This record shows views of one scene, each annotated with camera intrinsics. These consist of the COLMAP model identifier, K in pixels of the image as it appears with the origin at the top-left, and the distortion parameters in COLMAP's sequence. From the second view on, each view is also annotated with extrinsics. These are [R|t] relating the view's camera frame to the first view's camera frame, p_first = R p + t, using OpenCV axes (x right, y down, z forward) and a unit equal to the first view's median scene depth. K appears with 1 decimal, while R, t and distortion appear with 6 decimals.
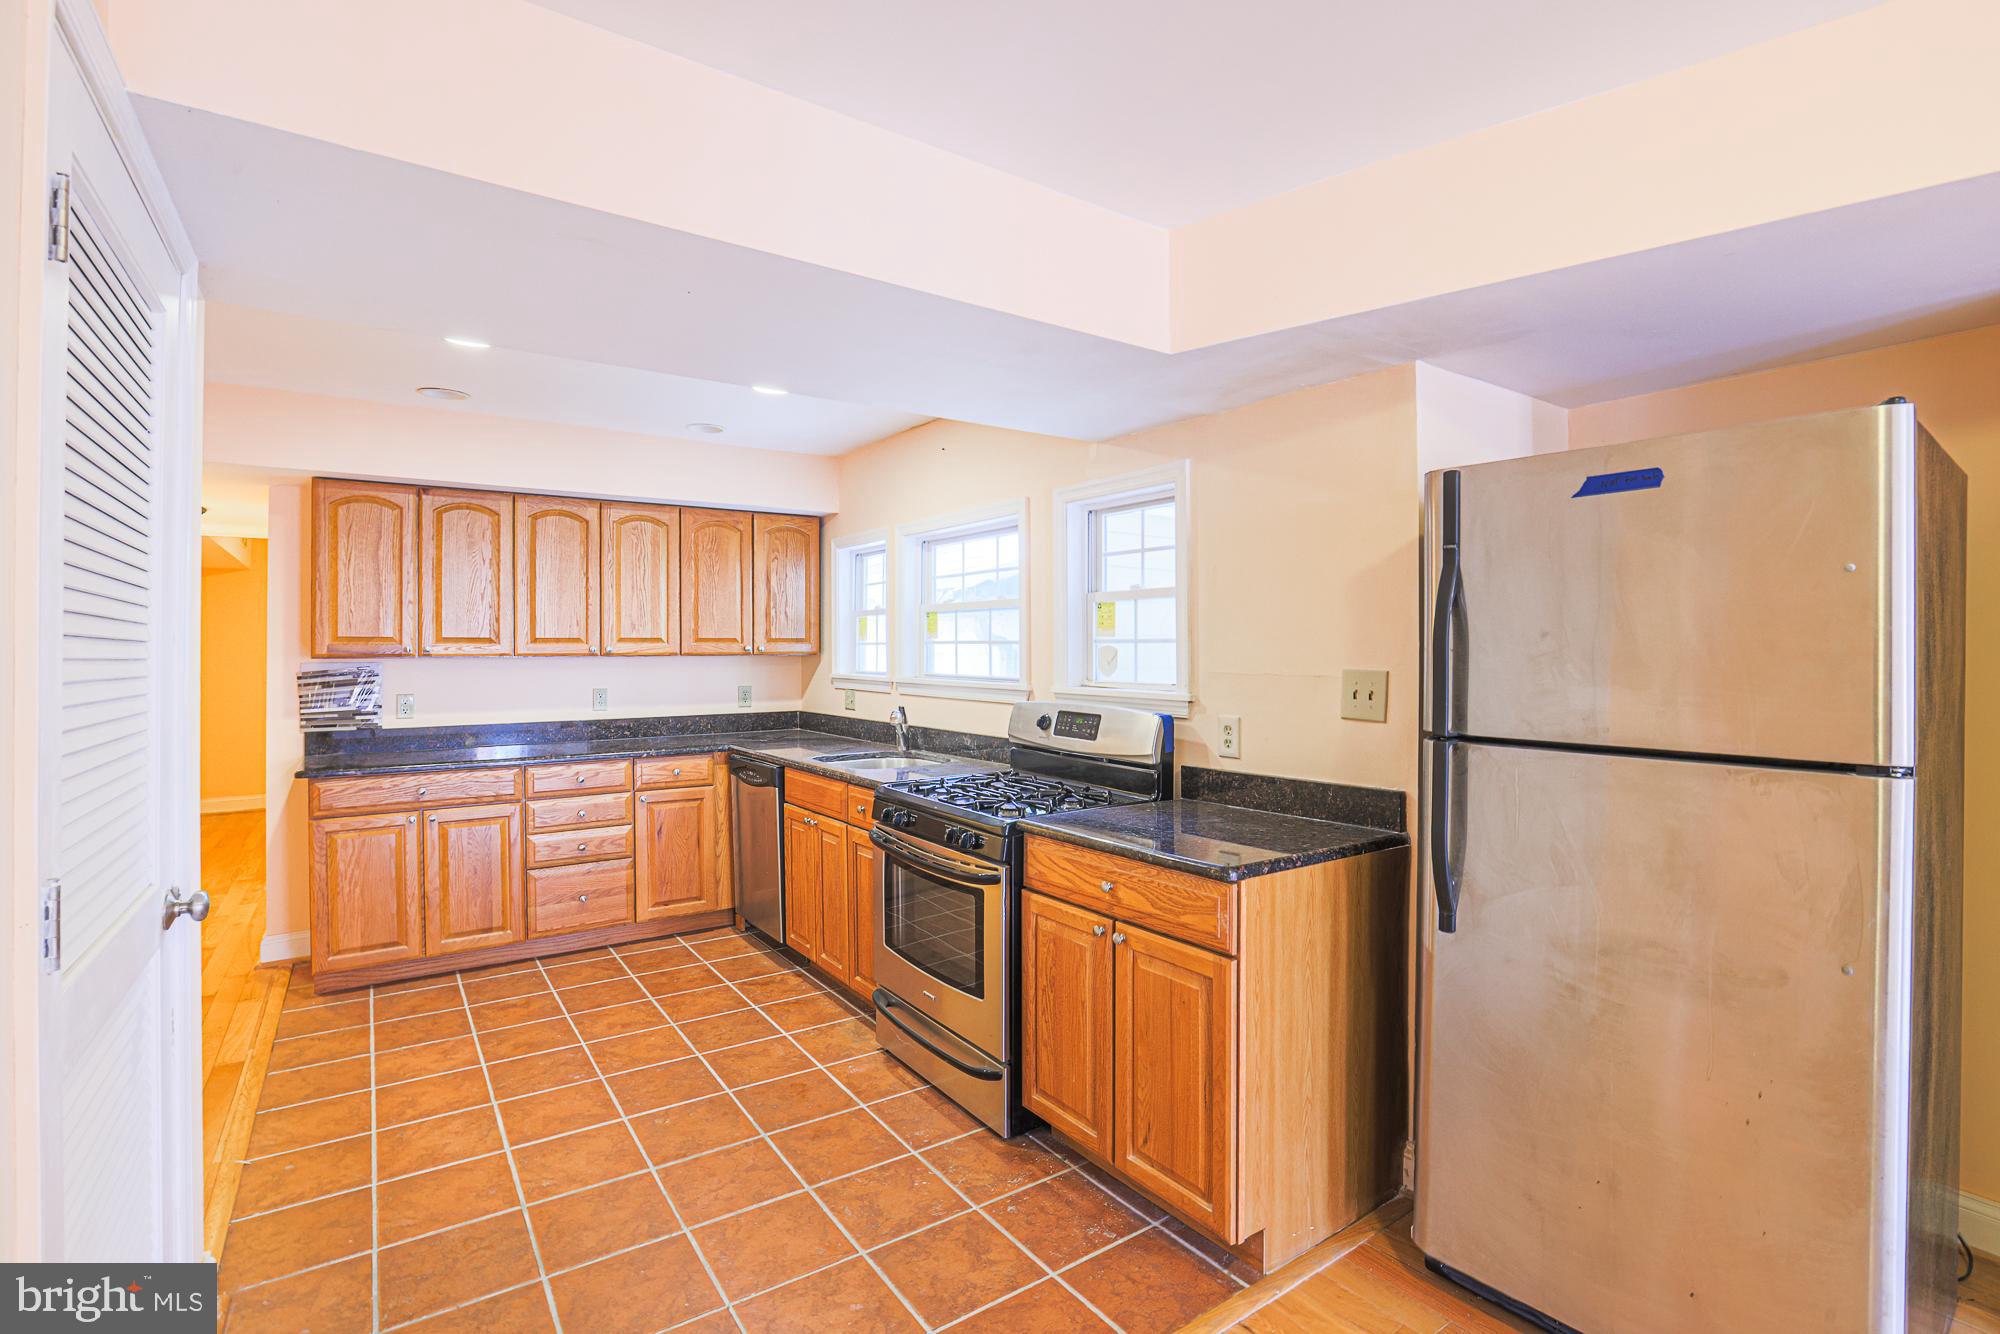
lens RADIAL K [[905.6, 0, 1011.3], [0, 905.6, 637.9], [0, 0, 1]] dist [-0.058922, 0.026744]
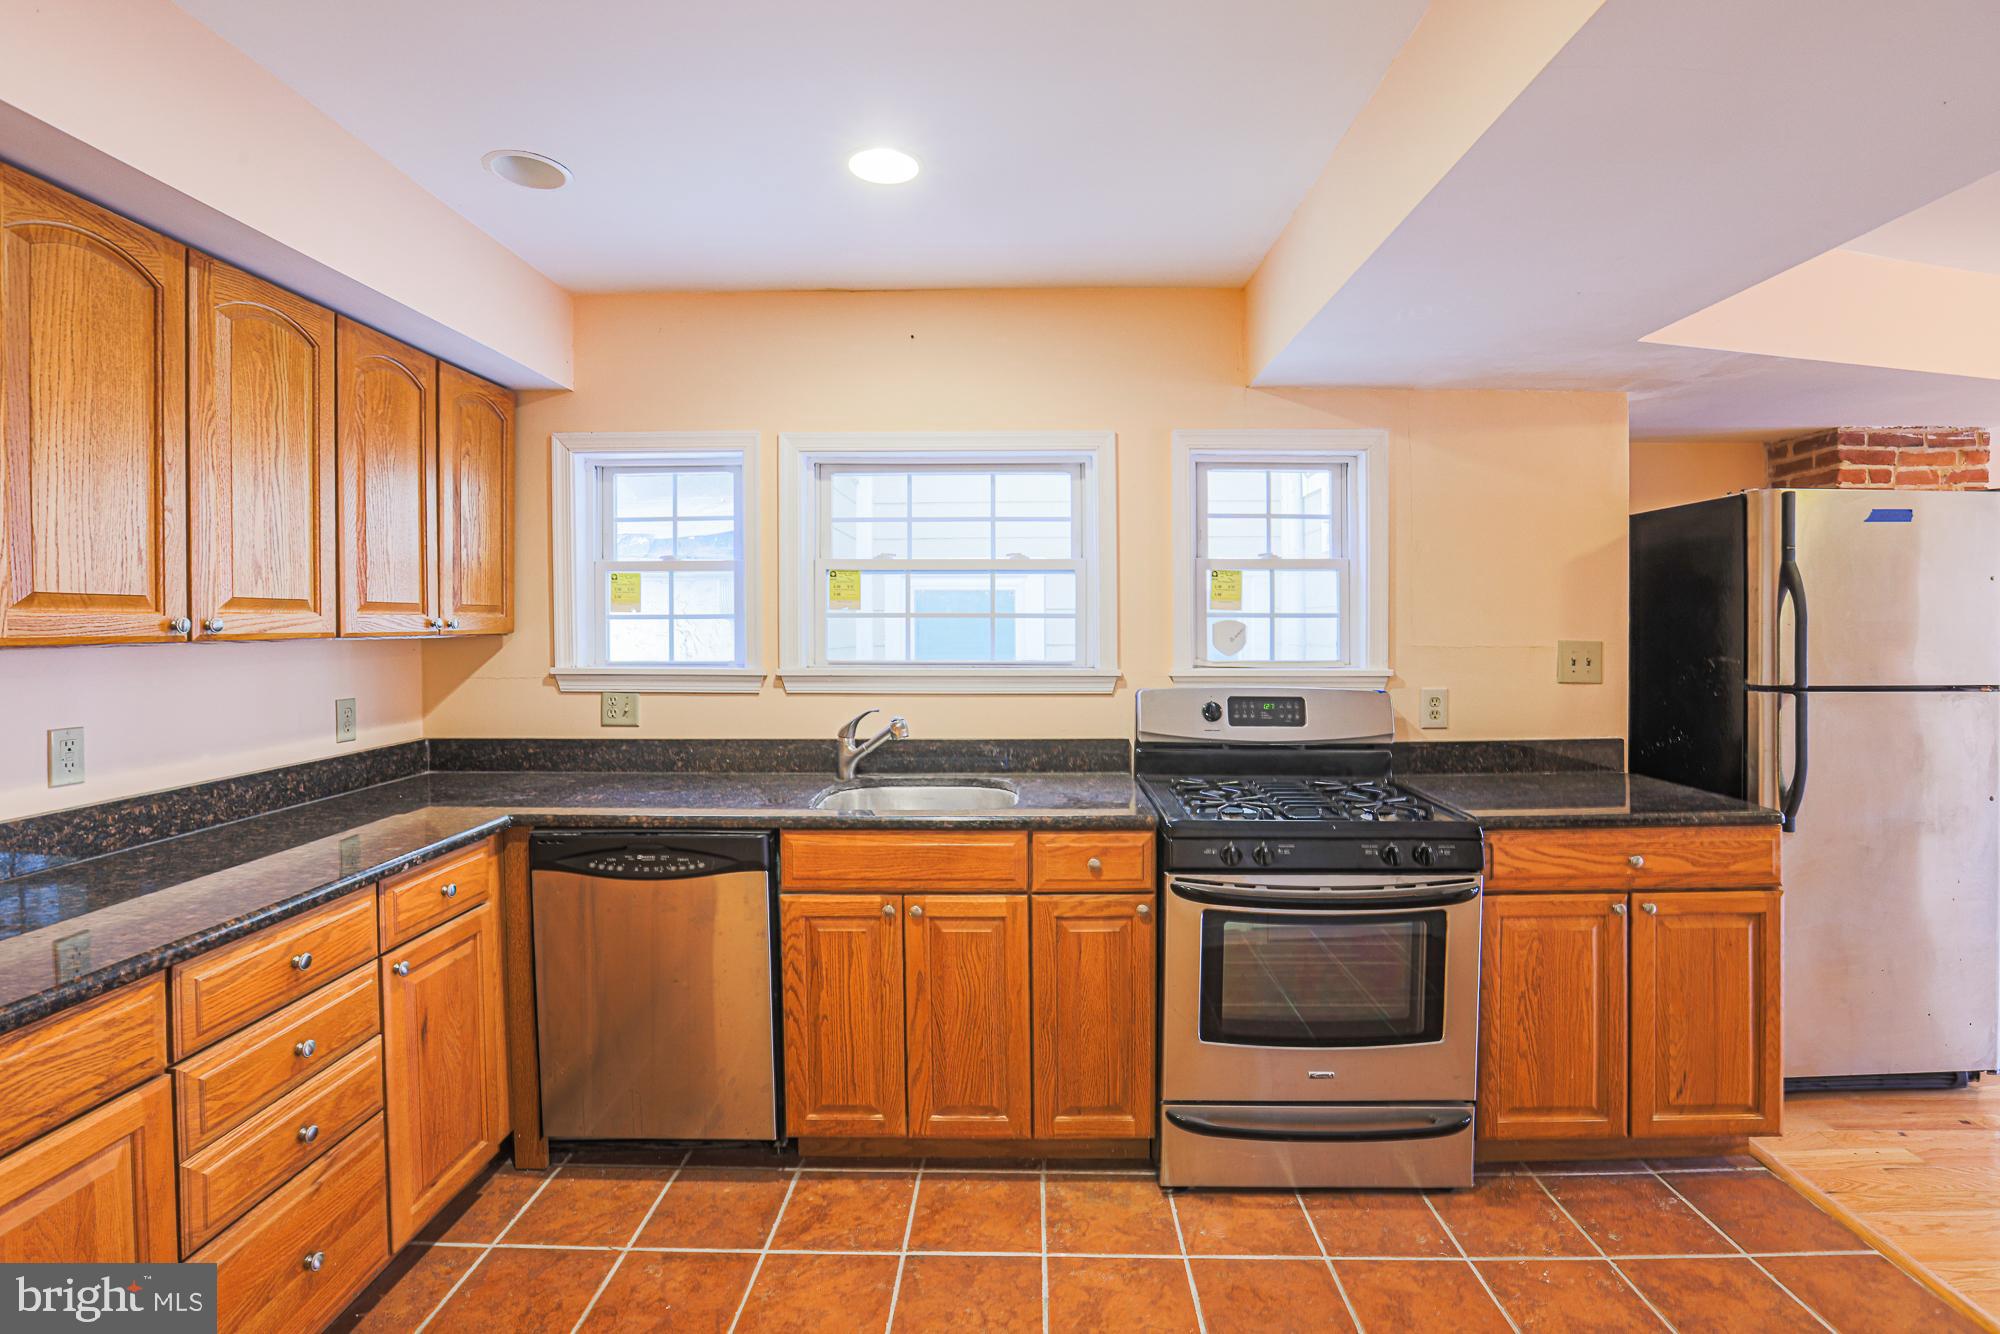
lens RADIAL K [[928.3, 0, 1014.0], [0, 928.3, 629.4], [0, 0, 1]] dist [-0.047893, 0.018678]
pose [[0.601364, -0.004865, 0.798960, -0.626332], [-0.008571, 0.999885, 0.012540, 0.007275], [-0.798929, -0.014388, 0.601253, 0.532801]]
